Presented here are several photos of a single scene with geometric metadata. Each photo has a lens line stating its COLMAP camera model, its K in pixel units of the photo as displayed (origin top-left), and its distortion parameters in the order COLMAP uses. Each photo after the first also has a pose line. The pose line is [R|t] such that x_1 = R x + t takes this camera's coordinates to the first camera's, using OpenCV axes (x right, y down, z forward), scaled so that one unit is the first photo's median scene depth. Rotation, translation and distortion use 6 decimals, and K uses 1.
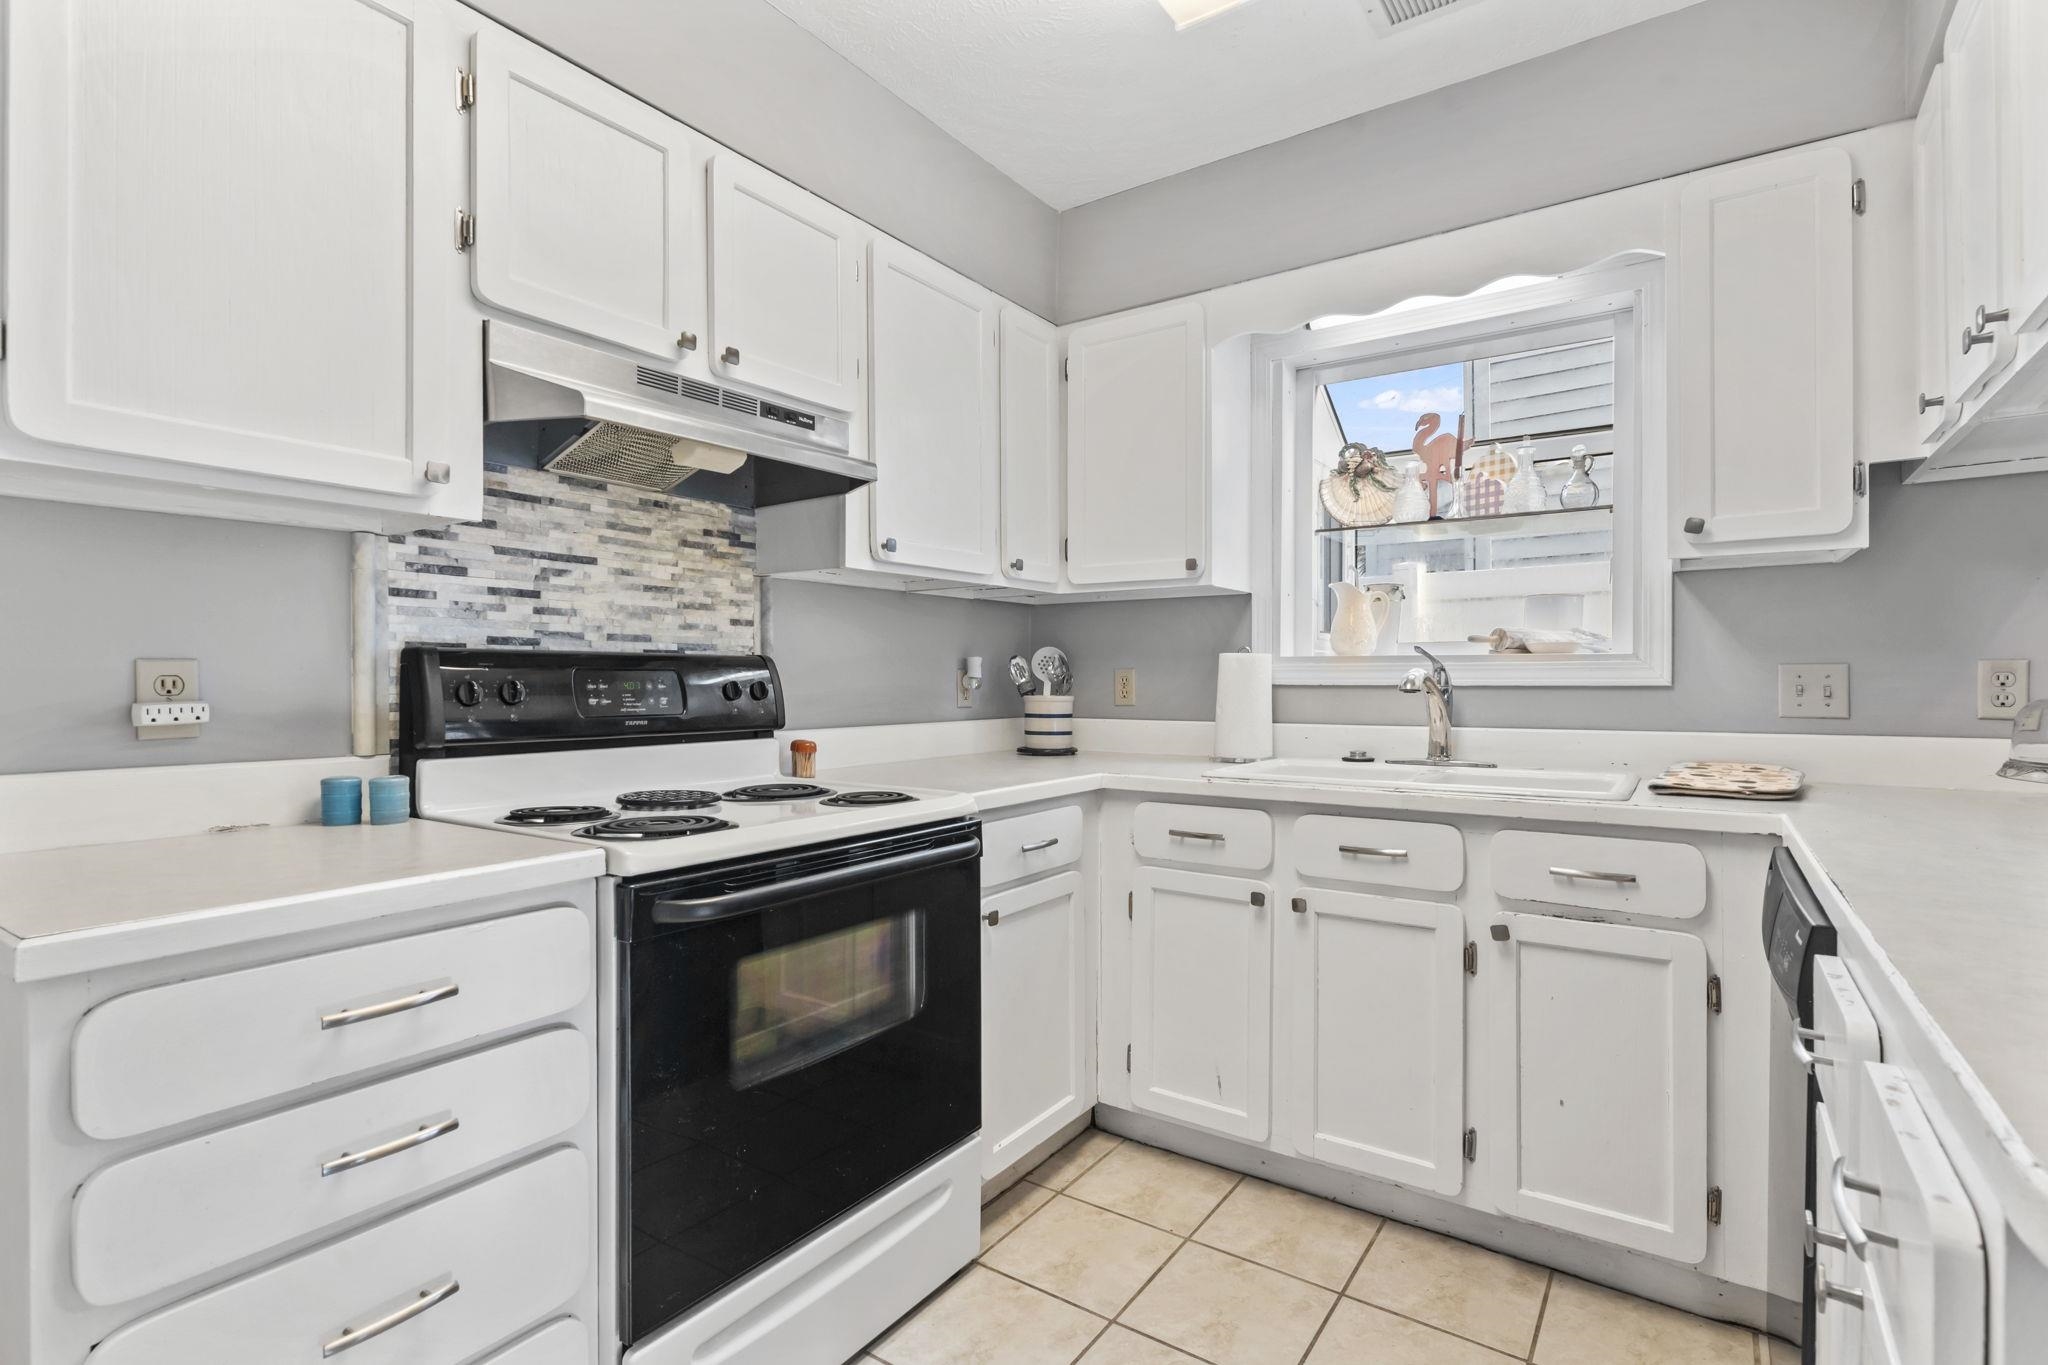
lens RADIAL K [[977.7, 0, 1015.8], [0, 977.7, 678.6], [0, 0, 1]] dist [0.000241, 0.001258]
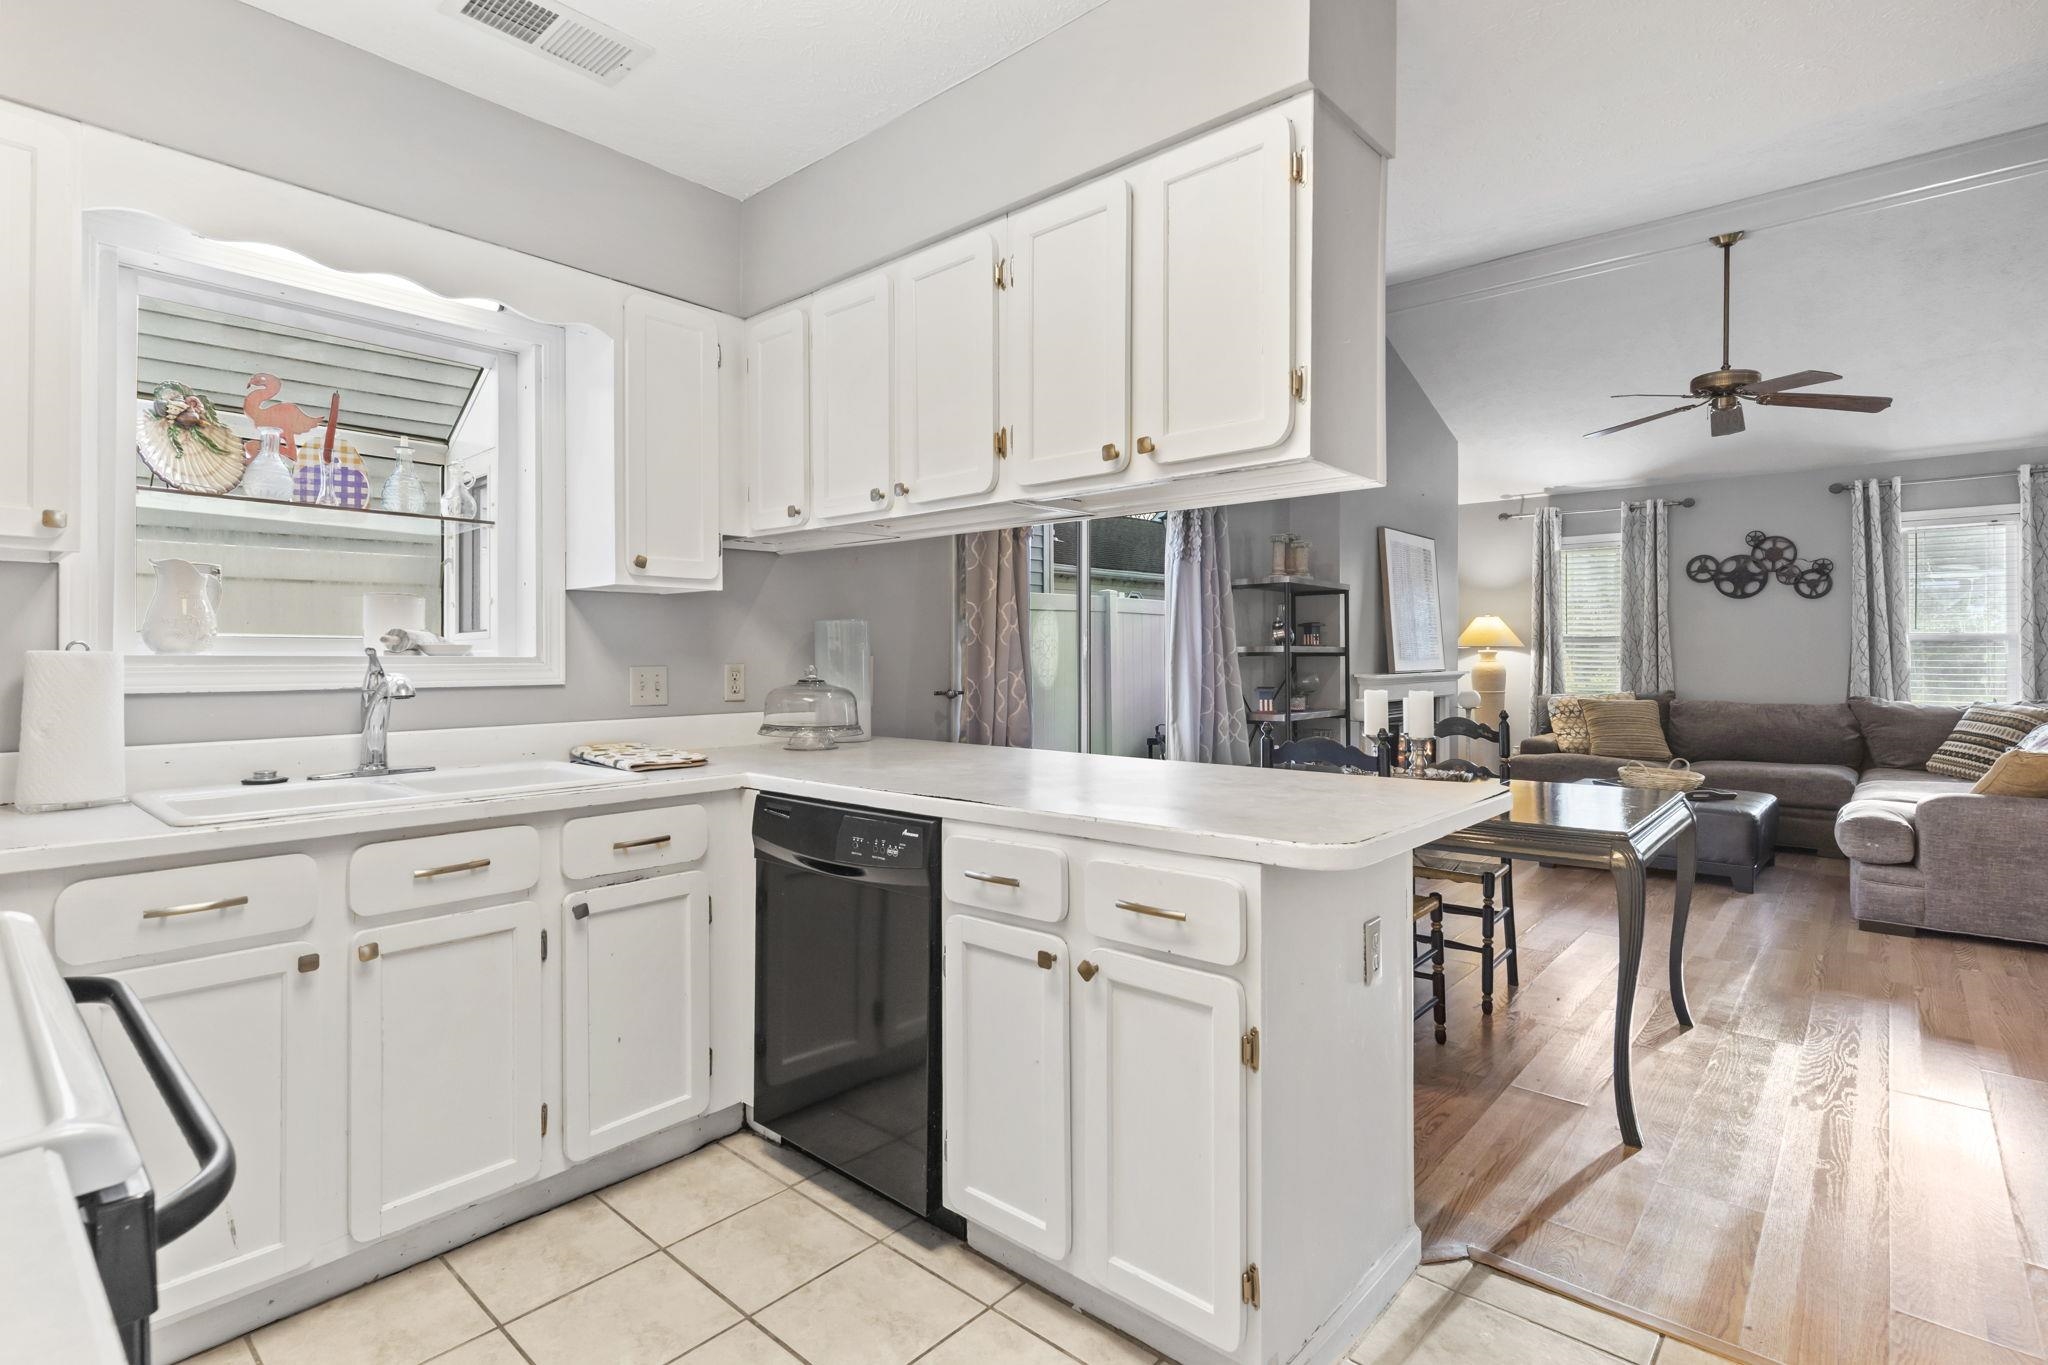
lens RADIAL K [[977.7, 0, 1009.1], [0, 977.7, 656.0], [0, 0, 1]] dist [0.000241, 0.001258]
pose [[0.120452, 0.000968, 0.992719, -0.480976], [-0.000355, 1.000000, -0.000932, -0.027711], [-0.992719, -0.000240, 0.120453, 0.325408]]
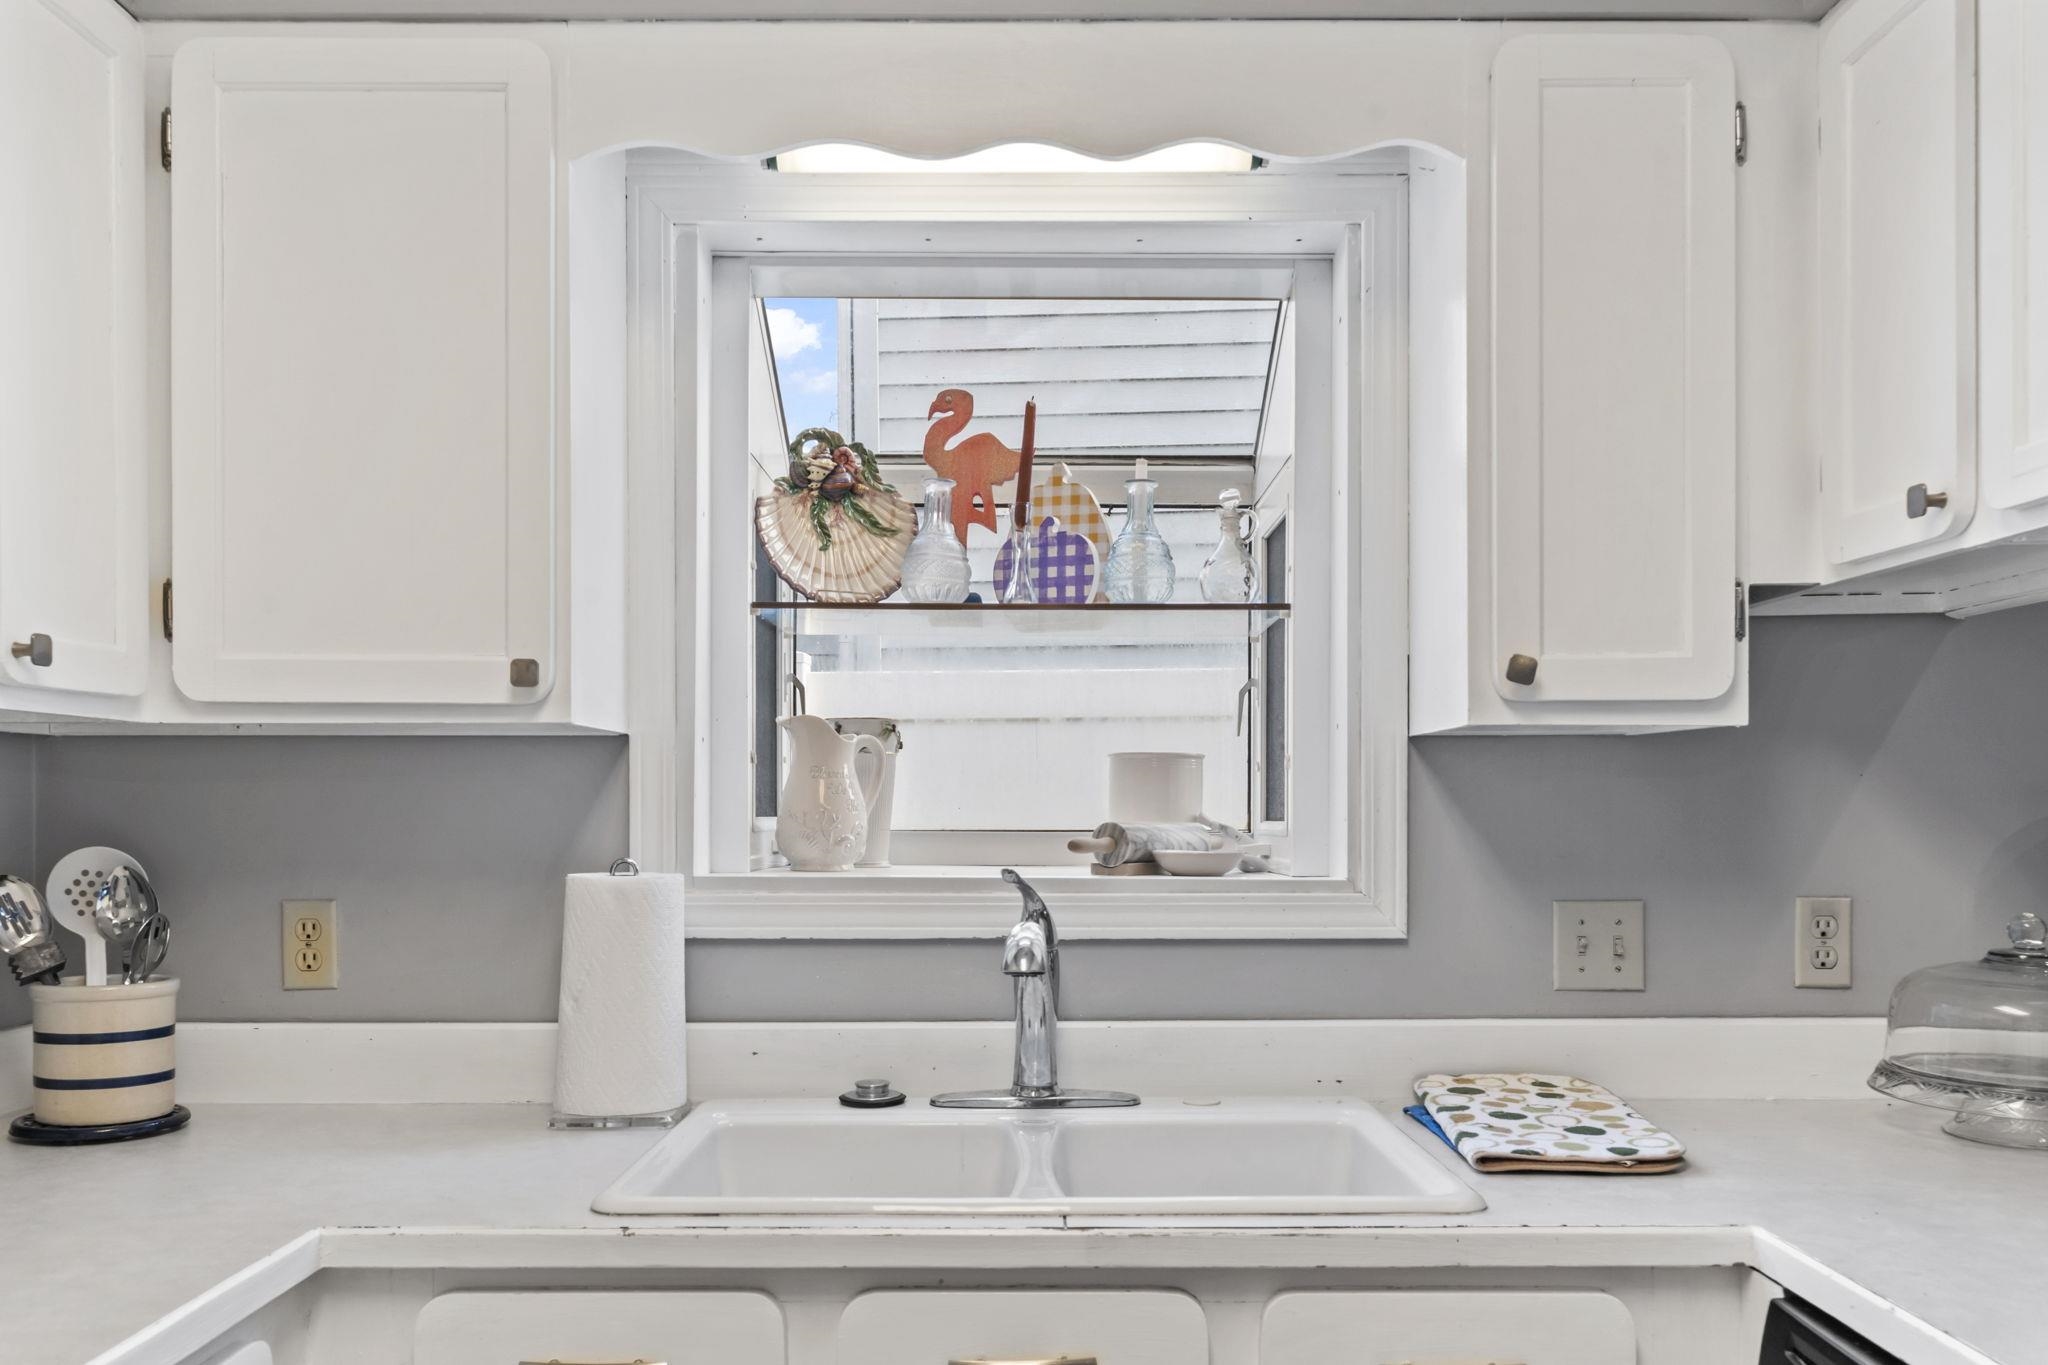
lens RADIAL K [[1639.9, 0, 1014.0], [0, 1639.9, 816.8], [0, 0, 1]] dist [-0.004924, 0.007324]
pose [[0.821417, -0.003422, 0.570318, -0.056040], [-0.000870, 0.999973, 0.007254, -0.072723], [-0.570328, -0.006454, 0.821392, 0.369817]]
